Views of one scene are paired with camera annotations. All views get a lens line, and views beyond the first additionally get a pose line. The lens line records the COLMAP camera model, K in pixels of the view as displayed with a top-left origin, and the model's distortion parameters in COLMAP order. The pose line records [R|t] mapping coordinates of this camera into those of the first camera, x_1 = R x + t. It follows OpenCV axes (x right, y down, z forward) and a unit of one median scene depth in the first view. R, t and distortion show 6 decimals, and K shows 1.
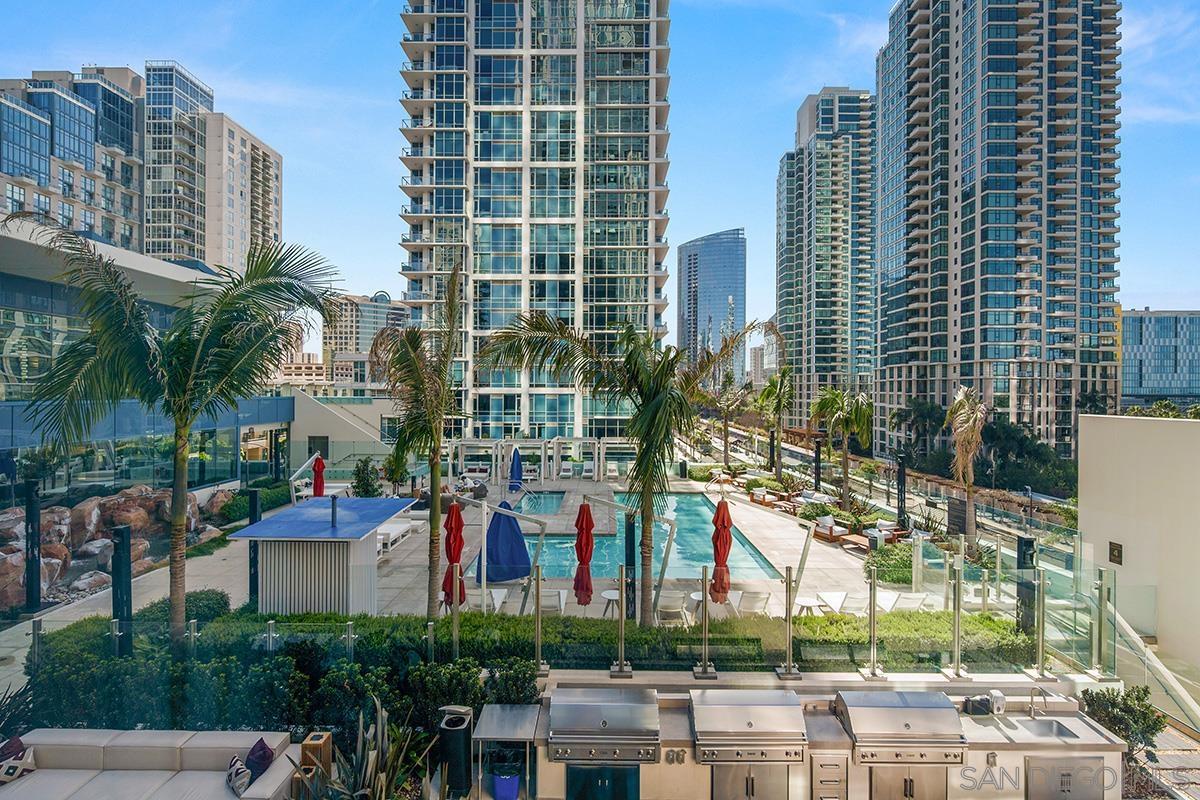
lens RADIAL K [[590.4, 0, 601.4], [0, 590.4, 387.5], [0, 0, 1]] dist [0.006131, -0.002038]
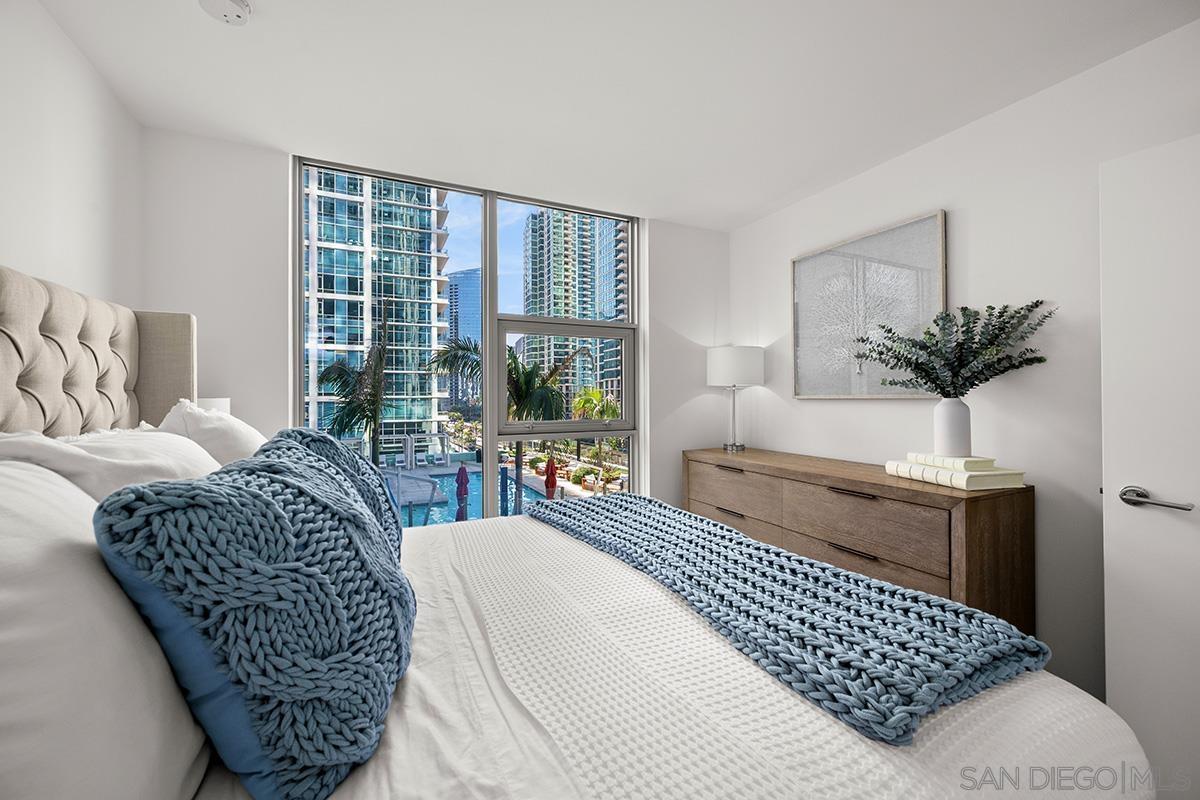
lens RADIAL K [[480.1, 0, 602.8], [0, 480.1, 394.8], [0, 0, 1]] dist [-0.000533, 0.000751]
pose [[0.898361, -0.005017, 0.439228, -0.032830], [0.006325, 0.999979, -0.001515, 0.002635], [-0.439212, 0.004139, 0.898374, -0.029731]]
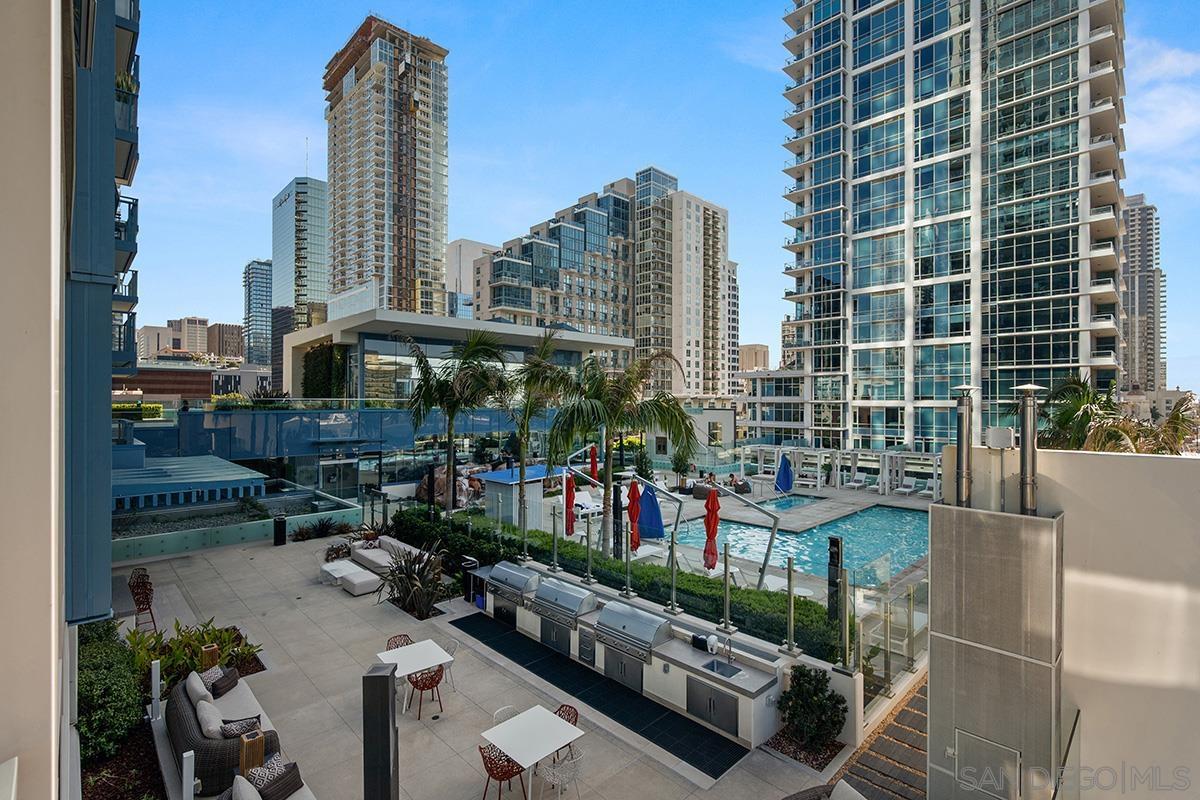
lens RADIAL K [[536.9, 0, 568.5], [0, 536.9, 399.9], [0, 0, 1]] dist [0.004959, -0.001327]
pose [[0.691830, -0.003441, -0.722052, 0.106276], [0.002878, 0.999994, -0.002009, 0.000271], [0.722054, -0.000688, 0.691836, -0.002532]]
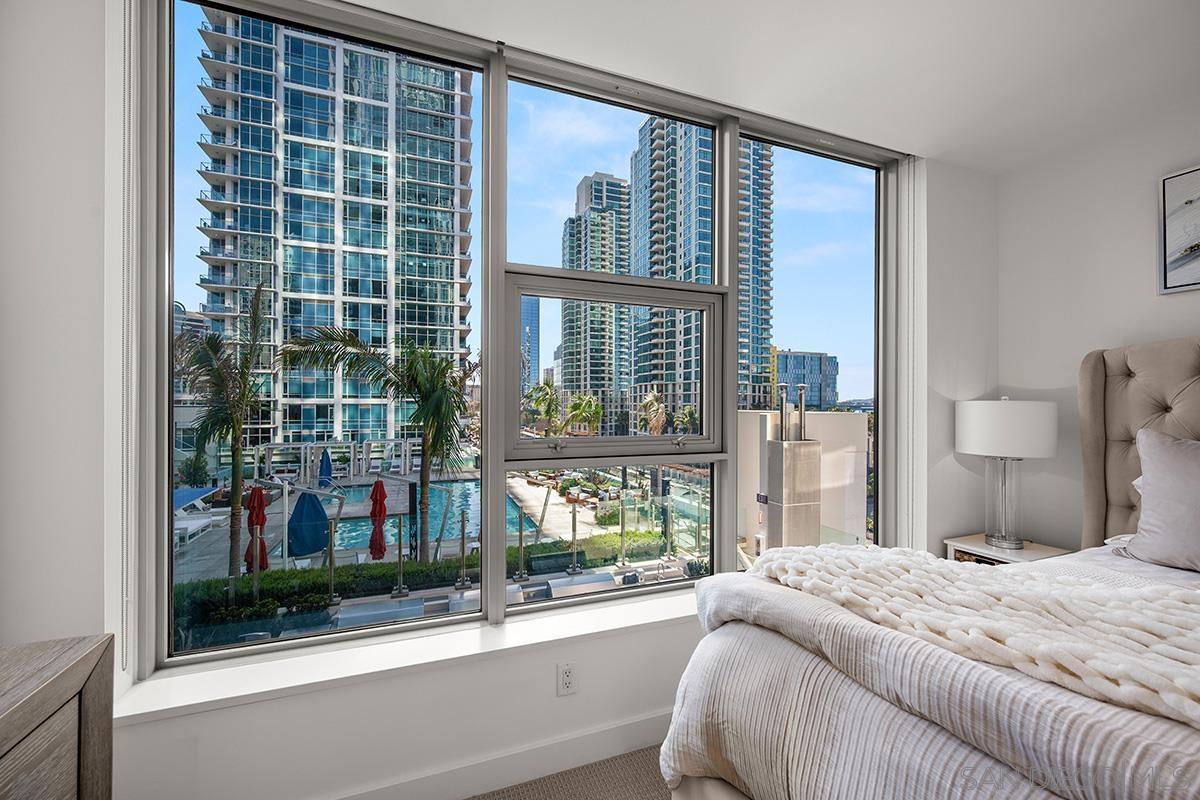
lens RADIAL K [[480.1, 0, 603.7], [0, 480.1, 401.9], [0, 0, 1]] dist [-0.000533, 0.000751]
pose [[0.931168, -0.000343, 0.364591, 0.005986], [-0.001099, 0.999992, 0.003746, 0.002791], [-0.364589, -0.003888, 0.931160, -0.018436]]
